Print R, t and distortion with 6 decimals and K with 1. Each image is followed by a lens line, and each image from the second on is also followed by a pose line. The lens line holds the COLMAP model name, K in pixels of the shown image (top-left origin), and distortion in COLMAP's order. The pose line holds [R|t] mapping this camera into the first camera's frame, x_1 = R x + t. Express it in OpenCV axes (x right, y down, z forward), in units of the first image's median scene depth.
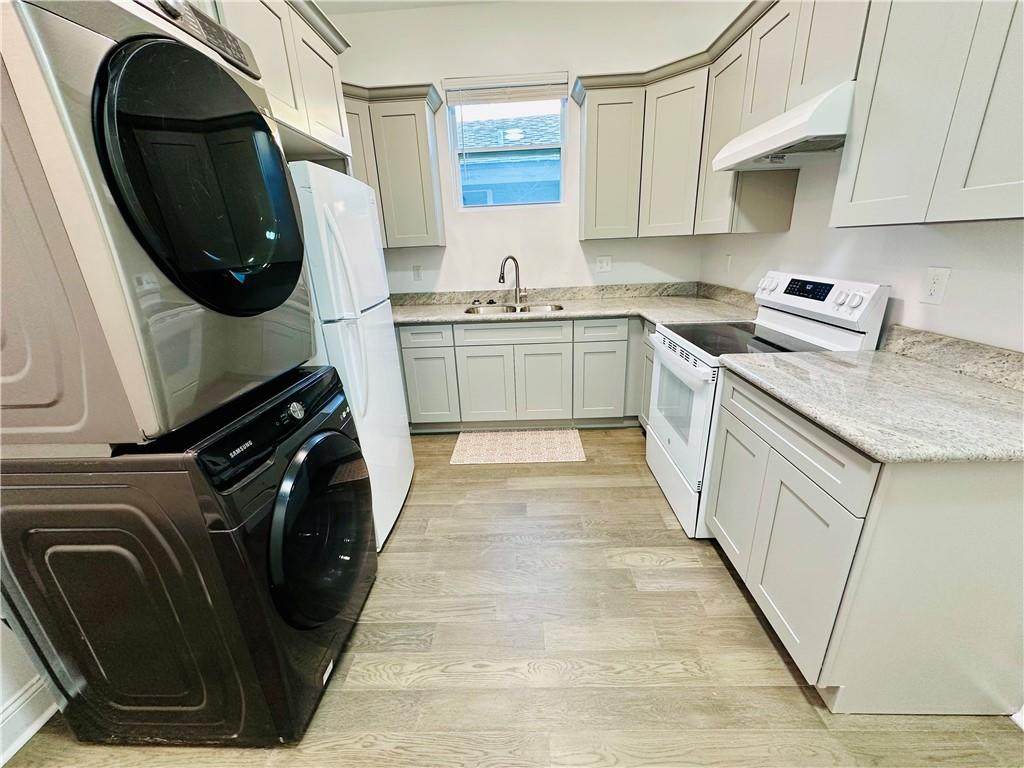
lens RADIAL K [[410.2, 0, 509.9], [0, 410.2, 383.0], [0, 0, 1]] dist [-0.001490, 0.000992]
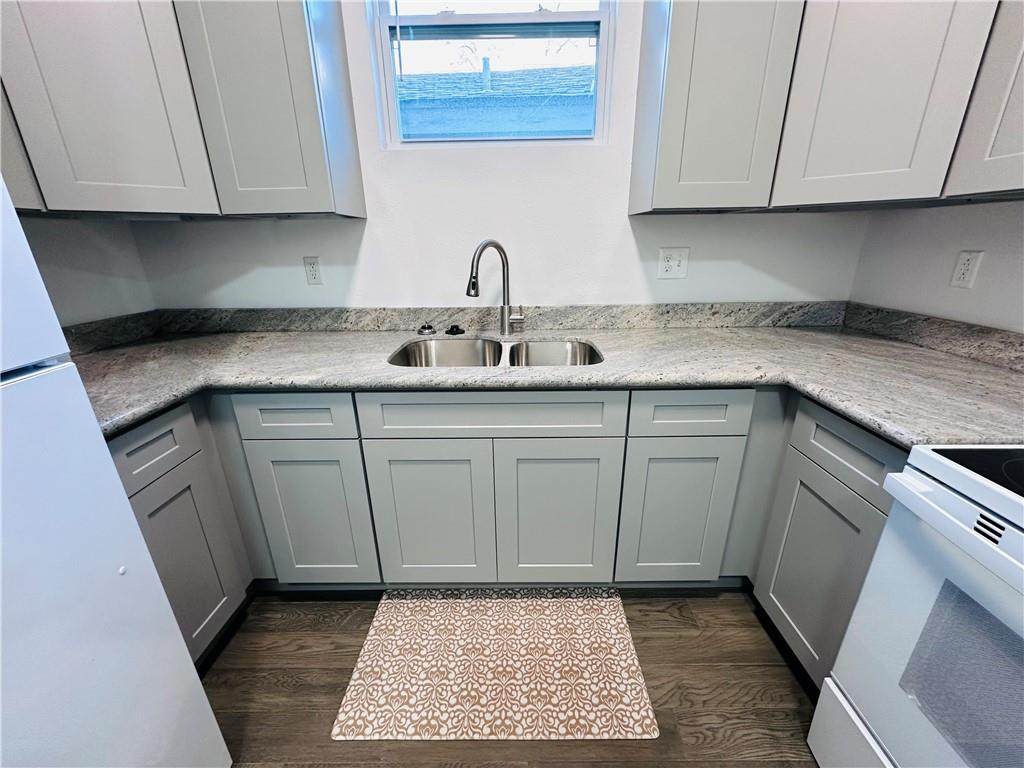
lens RADIAL K [[410.2, 0, 507.7], [0, 410.2, 385.8], [0, 0, 1]] dist [-0.001490, 0.000992]
pose [[0.999525, 0.021802, 0.021794, 0.012127], [-0.022059, 0.999689, 0.011614, -0.137361], [-0.021534, -0.012089, 0.999695, 0.487637]]
